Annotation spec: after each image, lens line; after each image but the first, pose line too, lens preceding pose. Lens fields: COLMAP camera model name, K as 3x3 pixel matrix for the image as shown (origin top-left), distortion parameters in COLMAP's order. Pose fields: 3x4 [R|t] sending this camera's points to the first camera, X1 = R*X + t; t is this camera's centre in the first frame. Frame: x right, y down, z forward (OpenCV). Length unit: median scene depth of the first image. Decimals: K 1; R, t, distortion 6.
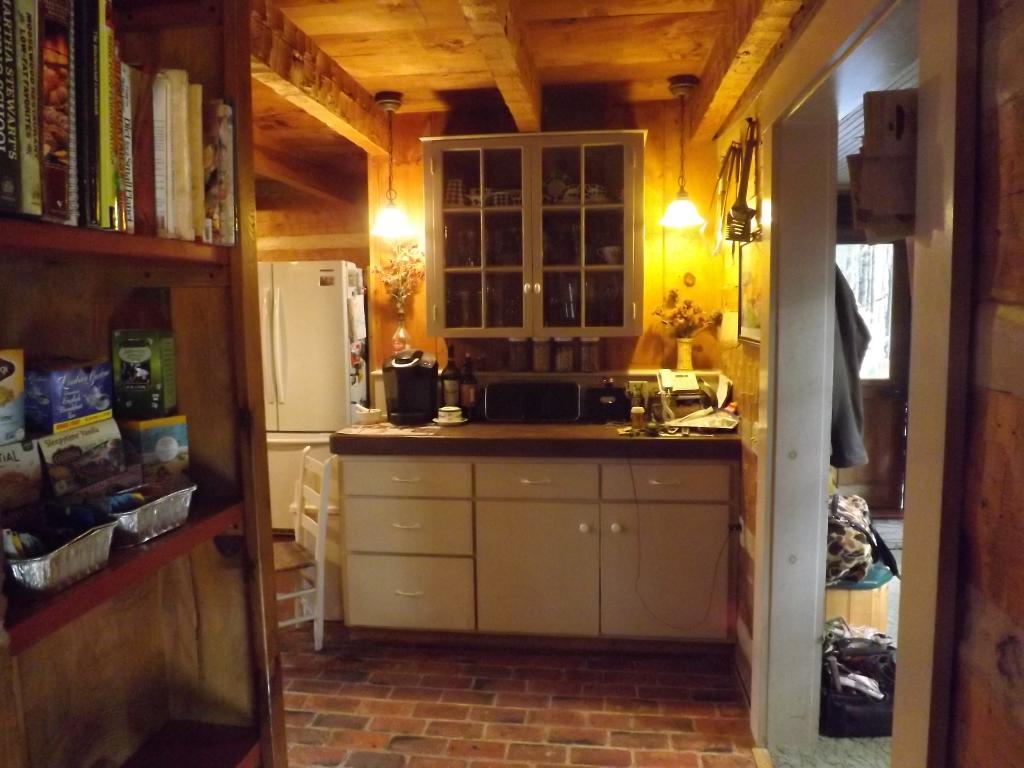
lens RADIAL K [[728.9, 0, 513.9], [0, 728.9, 384.1], [0, 0, 1]] dist [-0.062624, 0.001083]
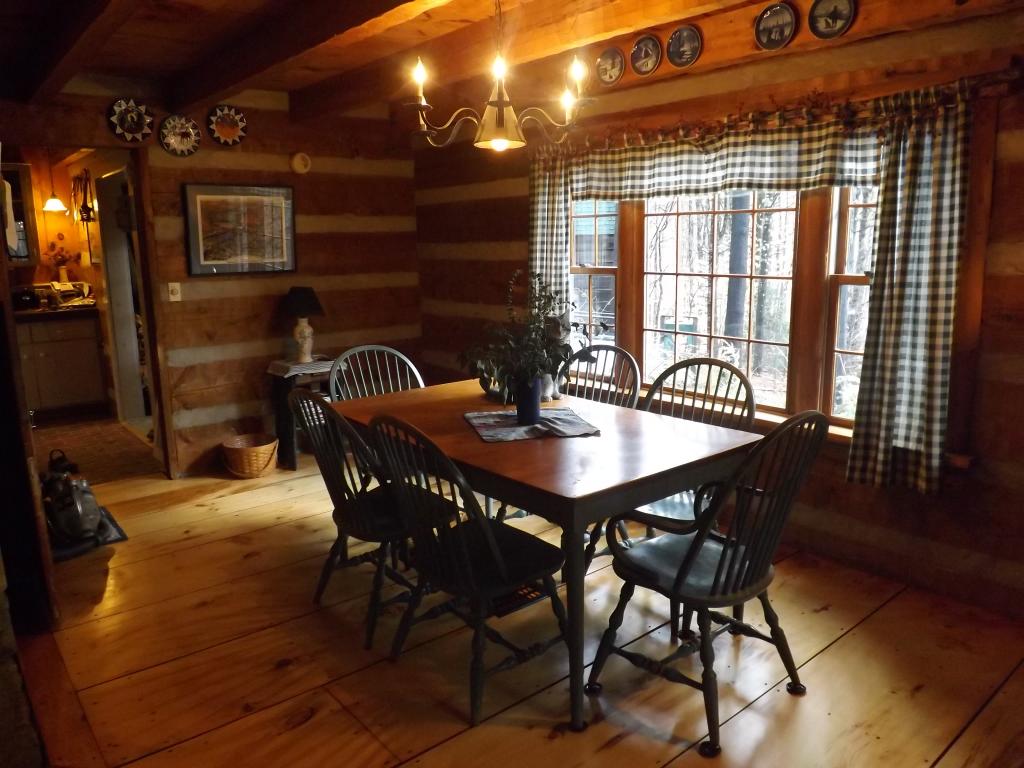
lens RADIAL K [[728.9, 0, 516.0], [0, 728.9, 381.1], [0, 0, 1]] dist [-0.062624, 0.001083]
pose [[0.677462, -0.143675, 0.721389, -0.398537], [0.073186, 0.989038, 0.128252, 0.097472], [-0.731908, -0.034091, 0.680550, -1.340295]]
